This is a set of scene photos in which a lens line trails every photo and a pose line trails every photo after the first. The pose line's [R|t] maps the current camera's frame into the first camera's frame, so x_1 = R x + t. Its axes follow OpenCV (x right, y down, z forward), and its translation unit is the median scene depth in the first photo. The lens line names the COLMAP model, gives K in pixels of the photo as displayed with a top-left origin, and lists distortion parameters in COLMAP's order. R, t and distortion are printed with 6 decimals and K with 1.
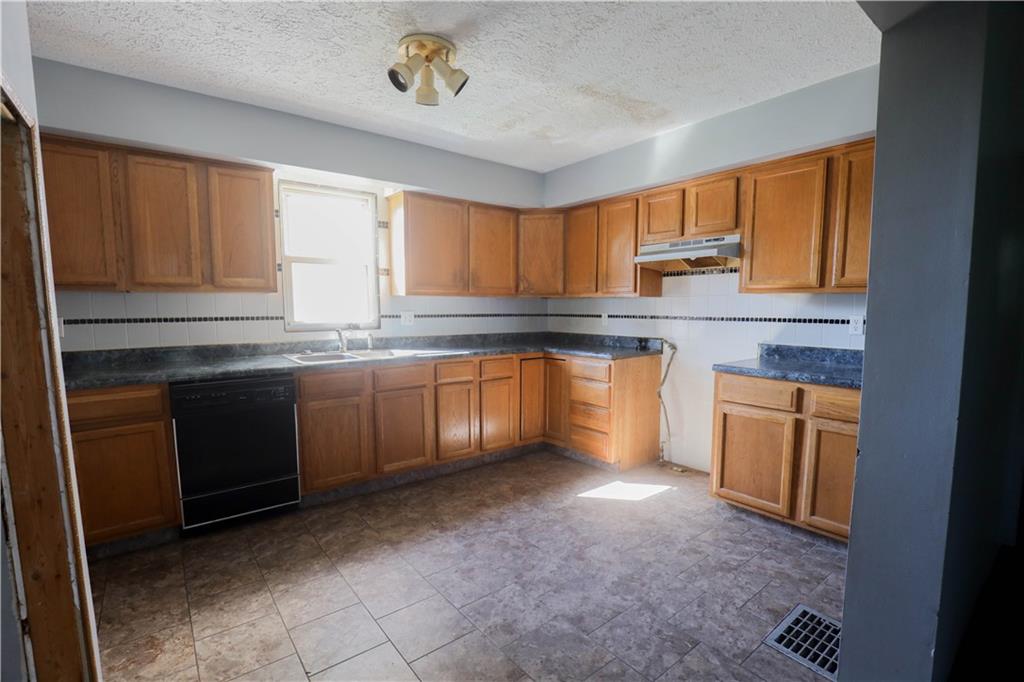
lens RADIAL K [[462.3, 0, 516.8], [0, 462.3, 354.9], [0, 0, 1]] dist [-0.034871, 0.006873]
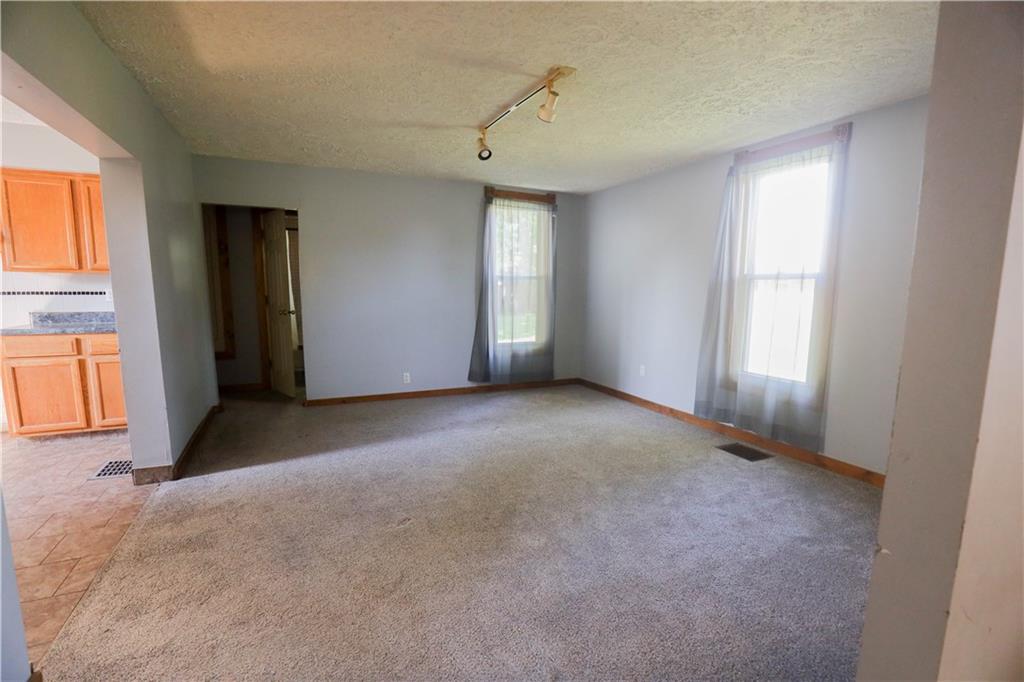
lens RADIAL K [[462.3, 0, 516.8], [0, 462.3, 354.9], [0, 0, 1]] dist [-0.034871, 0.006873]
pose [[0.205214, -0.134511, 0.969430, -0.486646], [0.086431, 0.989131, 0.118948, 0.073054], [-0.974893, 0.059379, 0.214610, -0.668327]]
